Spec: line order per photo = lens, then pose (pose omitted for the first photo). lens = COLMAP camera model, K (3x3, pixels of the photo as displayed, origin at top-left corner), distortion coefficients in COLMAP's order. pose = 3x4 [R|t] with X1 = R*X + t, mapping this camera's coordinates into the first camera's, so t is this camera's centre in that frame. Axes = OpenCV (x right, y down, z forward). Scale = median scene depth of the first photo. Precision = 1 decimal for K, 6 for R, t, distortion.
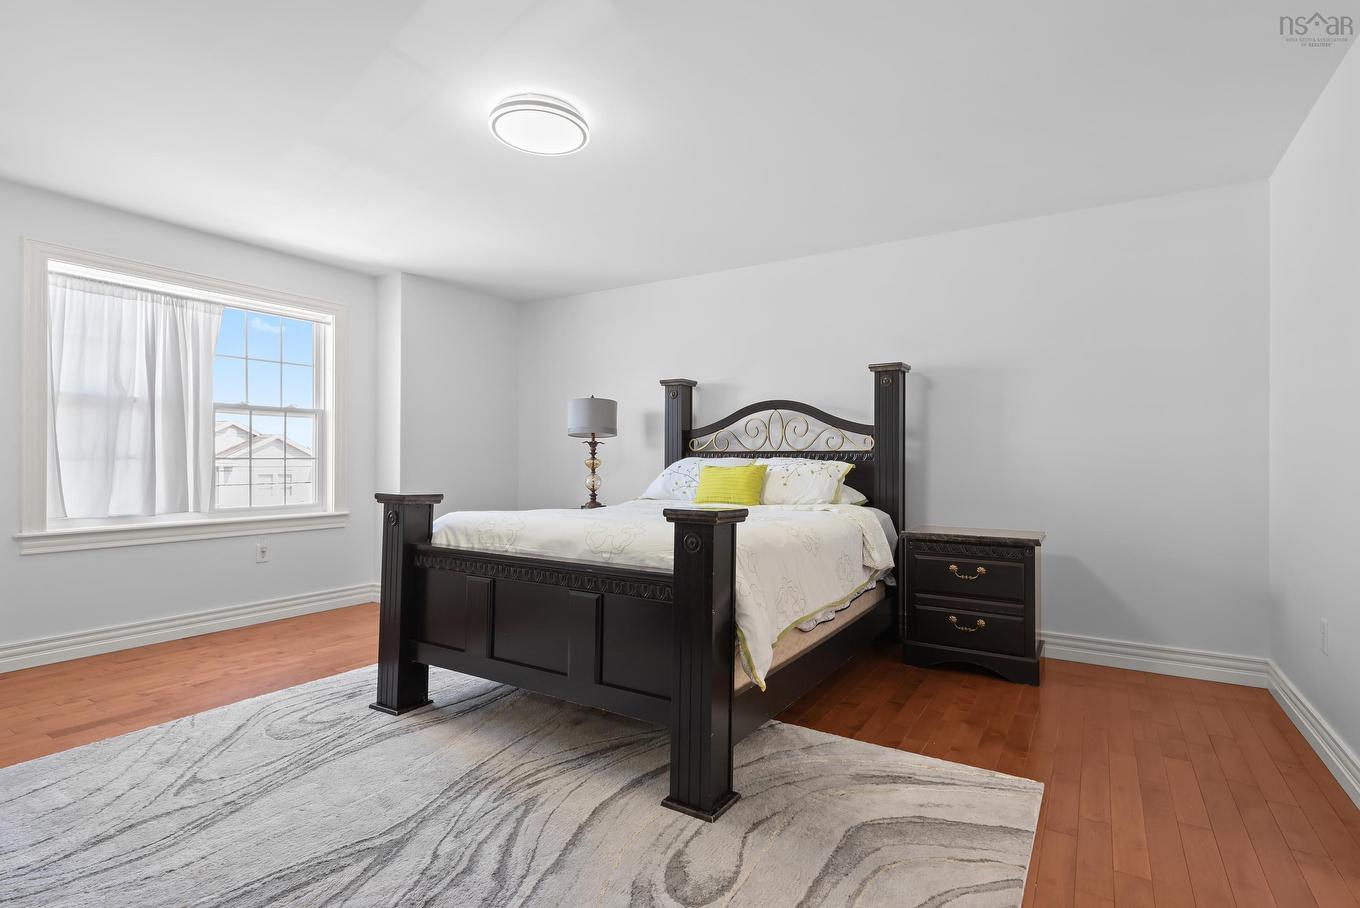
lens RADIAL K [[666.4, 0, 683.9], [0, 666.4, 456.1], [0, 0, 1]] dist [0.002641, -0.000092]
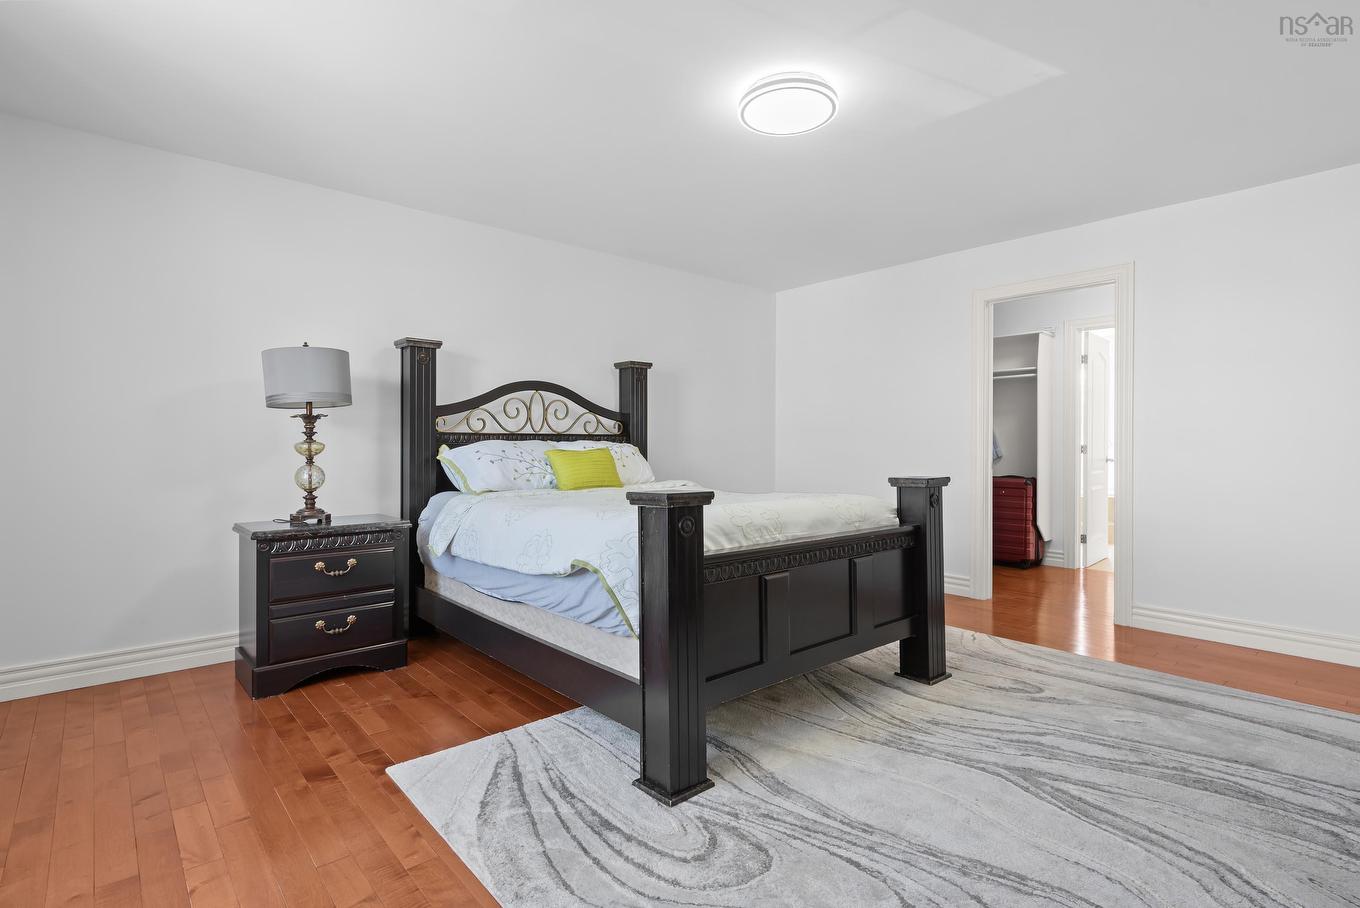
lens RADIAL K [[666.4, 0, 683.9], [0, 666.4, 456.1], [0, 0, 1]] dist [0.002641, -0.000092]
pose [[0.290281, -0.021055, 0.956710, -0.782776], [-0.005131, 0.999709, 0.023558, 0.001252], [-0.956928, -0.011748, 0.290089, 0.558109]]
